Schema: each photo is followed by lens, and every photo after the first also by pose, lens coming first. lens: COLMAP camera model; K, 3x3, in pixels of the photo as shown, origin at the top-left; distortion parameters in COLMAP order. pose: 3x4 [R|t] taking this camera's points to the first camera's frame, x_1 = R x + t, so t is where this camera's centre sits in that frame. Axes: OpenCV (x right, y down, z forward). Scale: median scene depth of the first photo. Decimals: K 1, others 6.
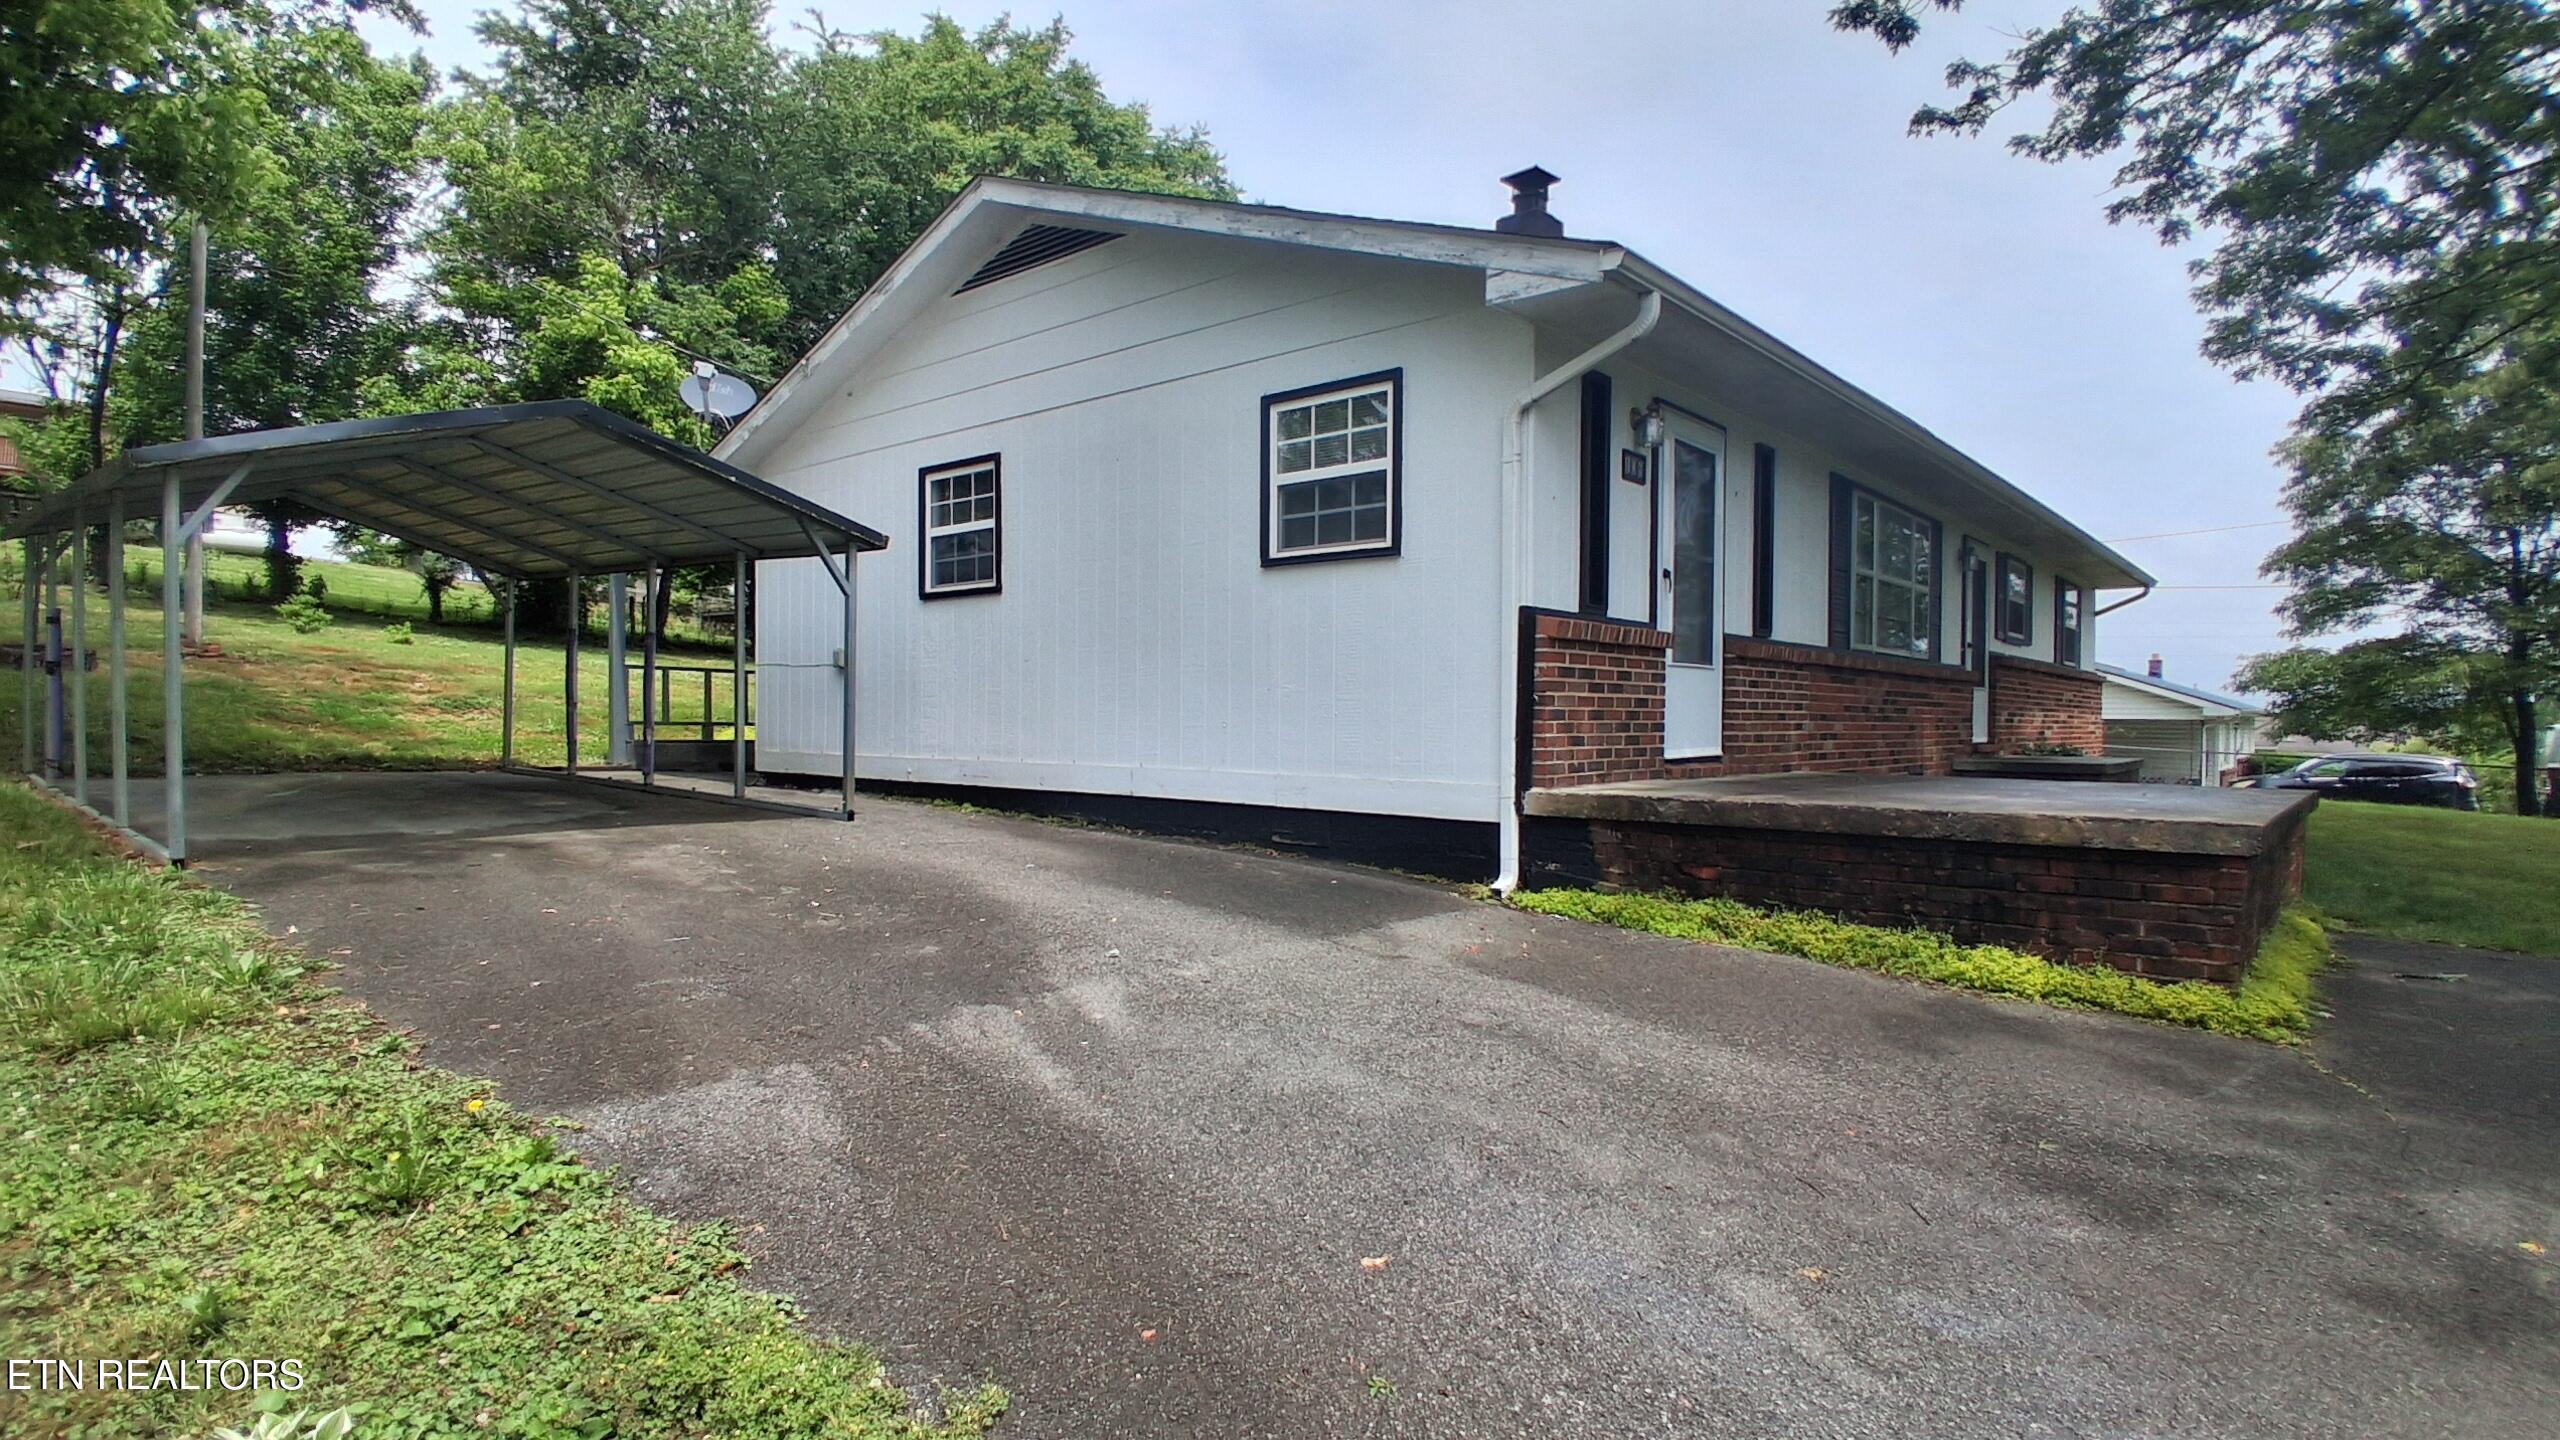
lens RADIAL K [[1294.8, 0, 1272.7], [0, 1294.8, 743.9], [0, 0, 1]] dist [-0.016658, -0.027925]
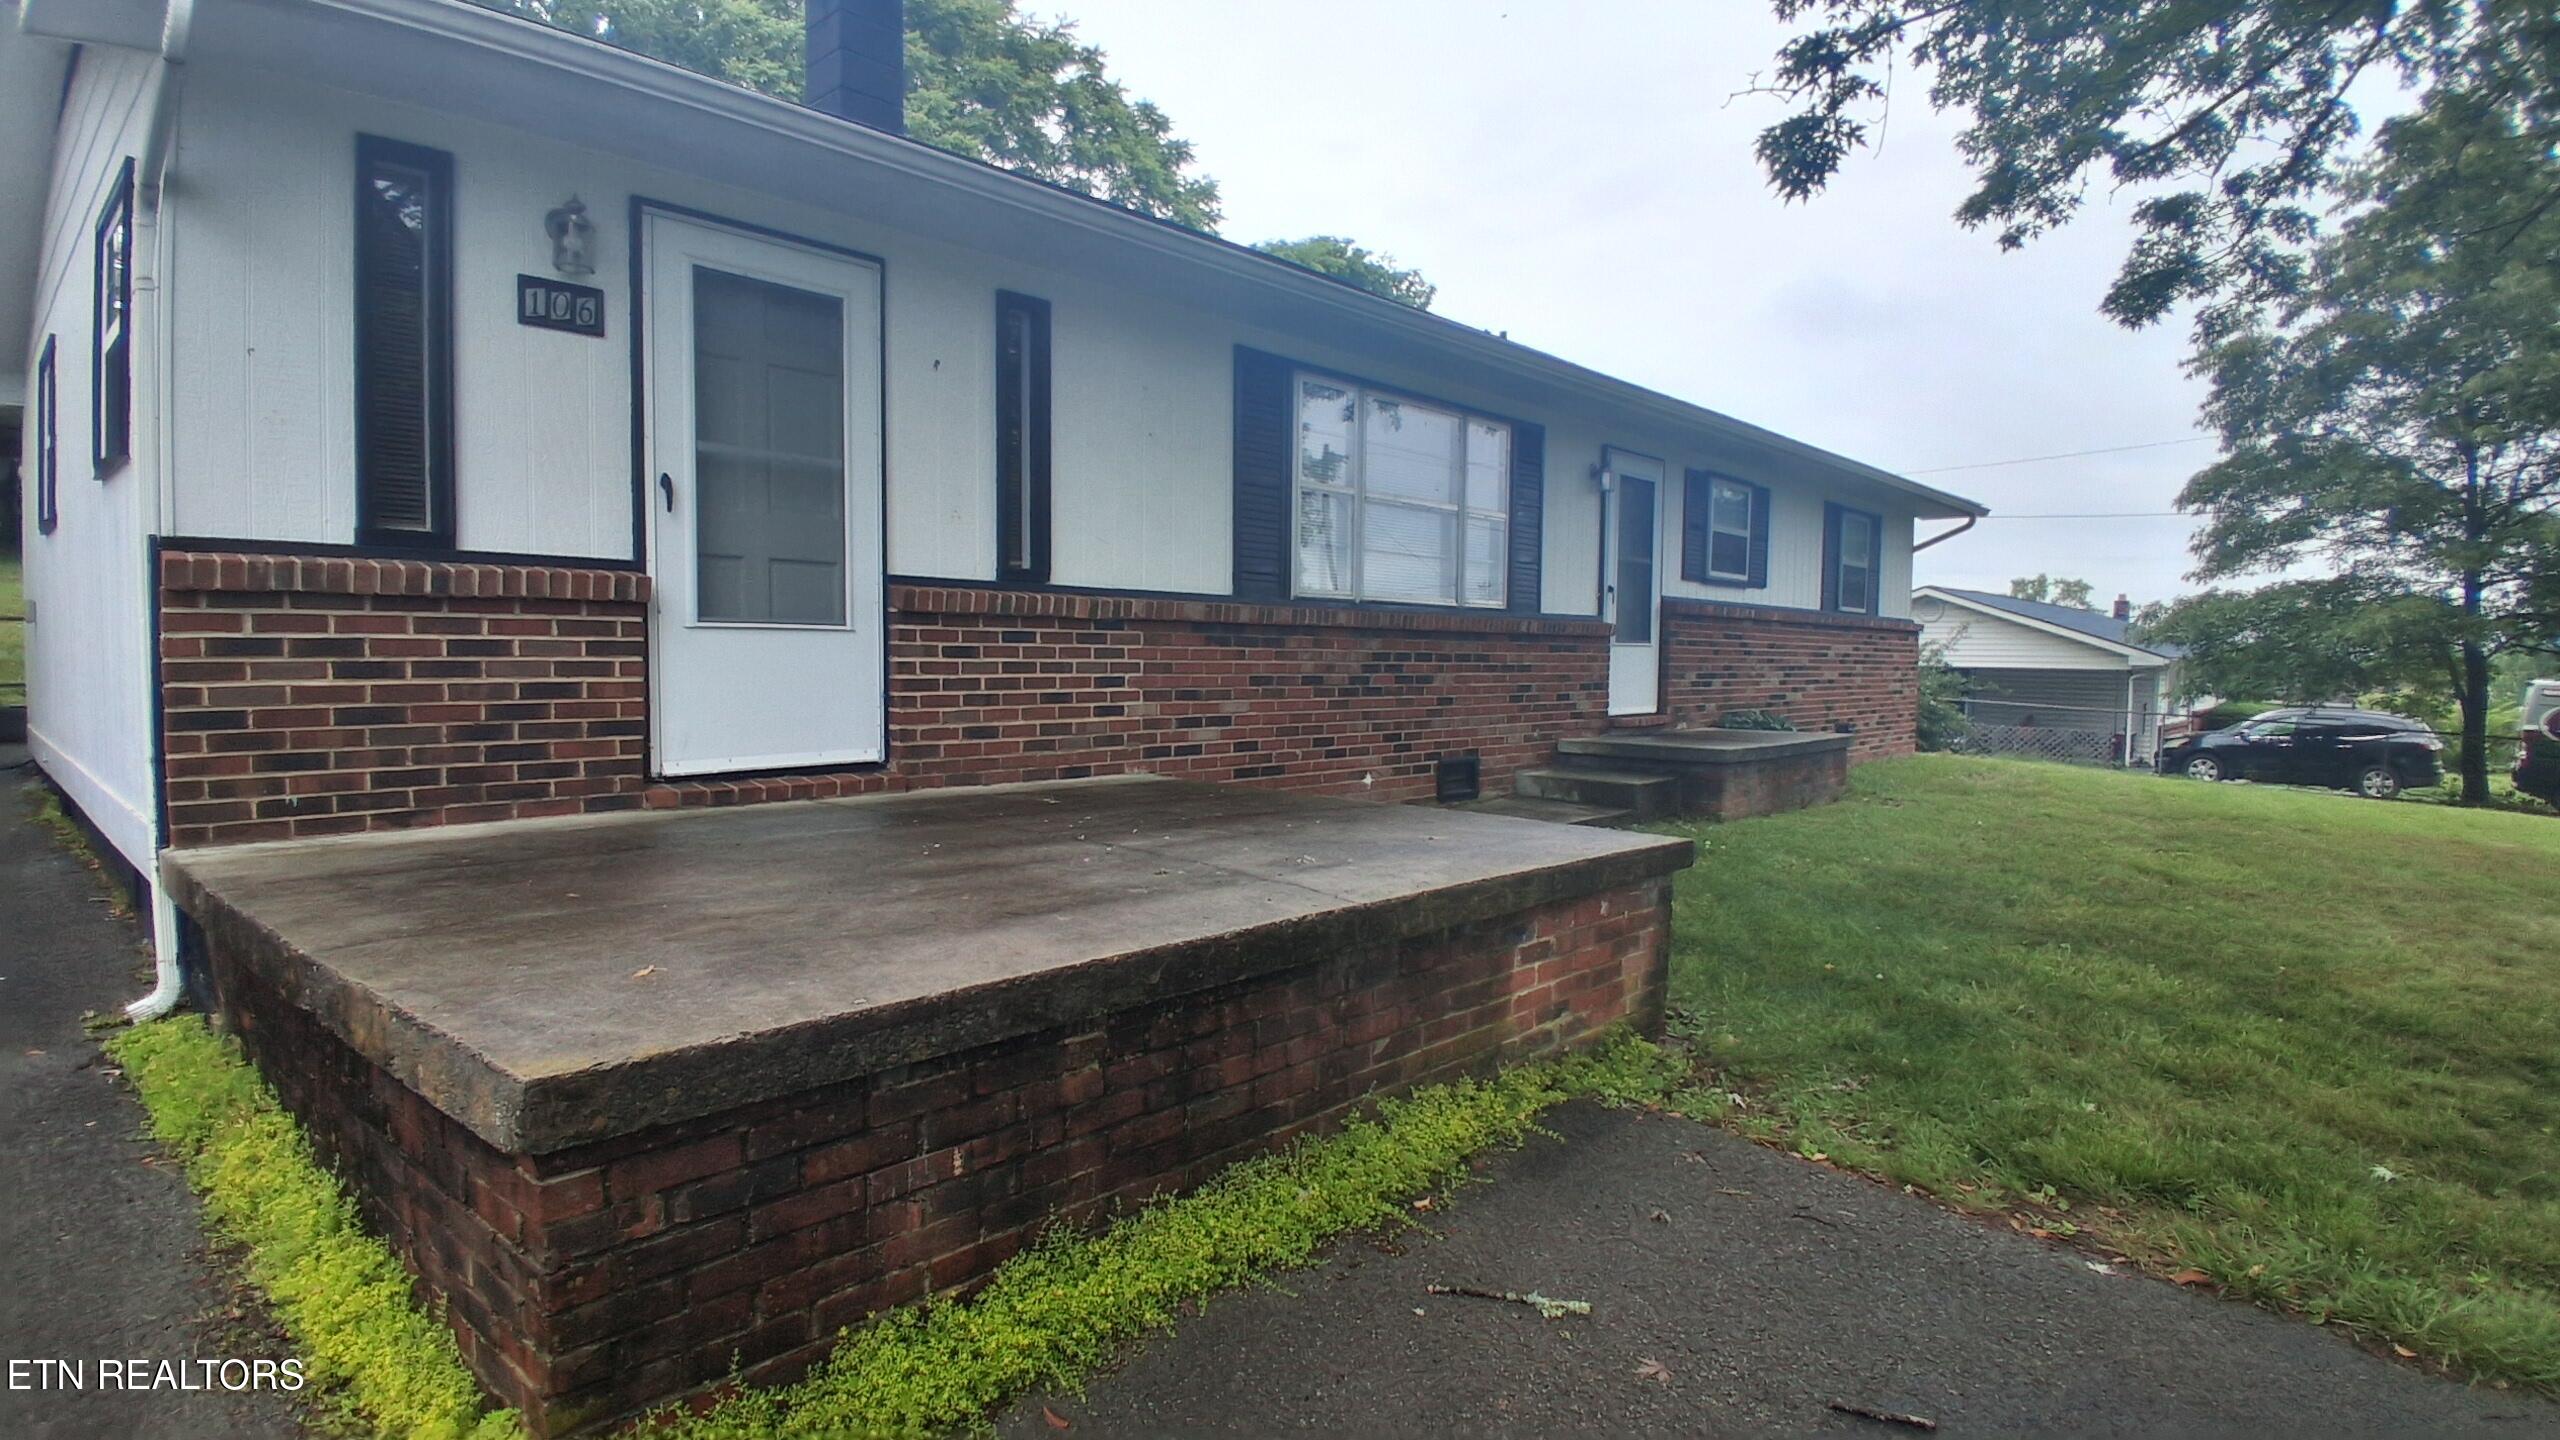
lens RADIAL K [[1294.8, 0, 1272.7], [0, 1294.8, 743.9], [0, 0, 1]] dist [-0.016658, -0.027925]
pose [[0.999798, 0.005258, -0.019379, 0.389388], [-0.004301, 0.998786, 0.049080, -0.022964], [0.019613, -0.048987, 0.998607, 0.238455]]
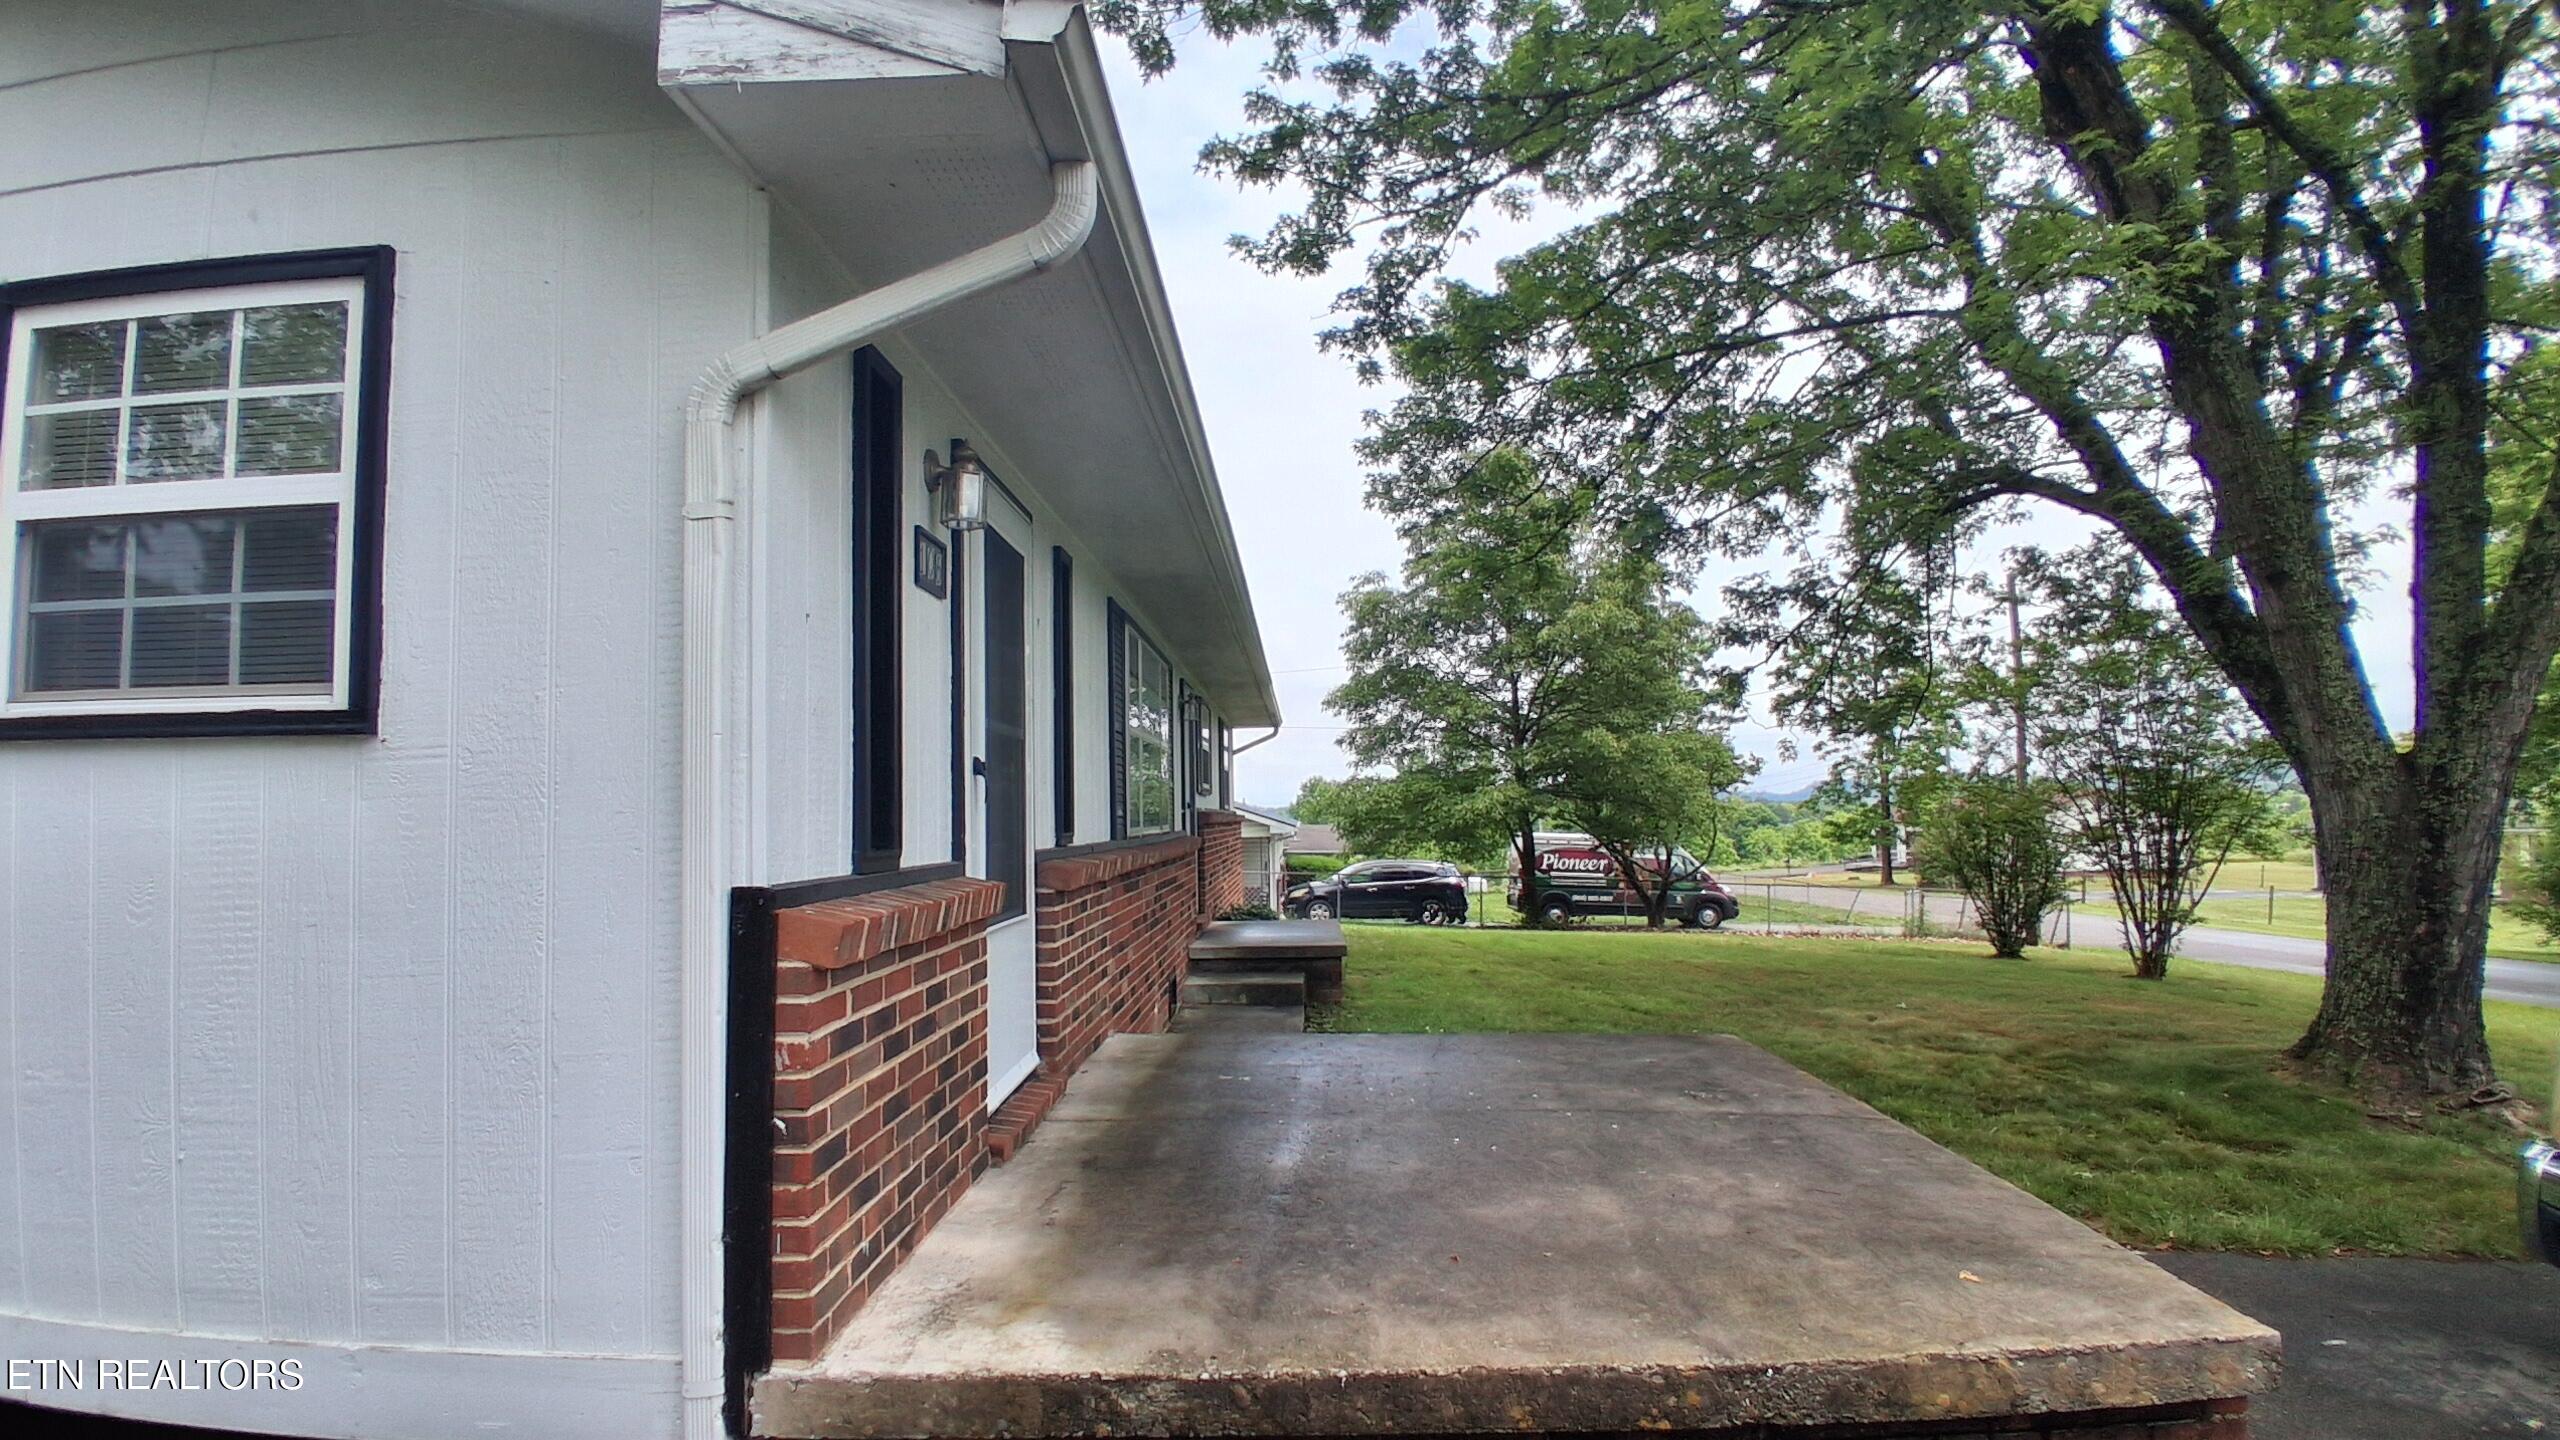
lens RADIAL K [[1294.8, 0, 1272.7], [0, 1294.8, 743.9], [0, 0, 1]] dist [-0.016658, -0.027925]
pose [[0.773010, 0.016565, 0.634178, 0.038594], [0.032454, 0.997317, -0.065609, -0.064803], [-0.633563, 0.071298, 0.770399, 0.324639]]
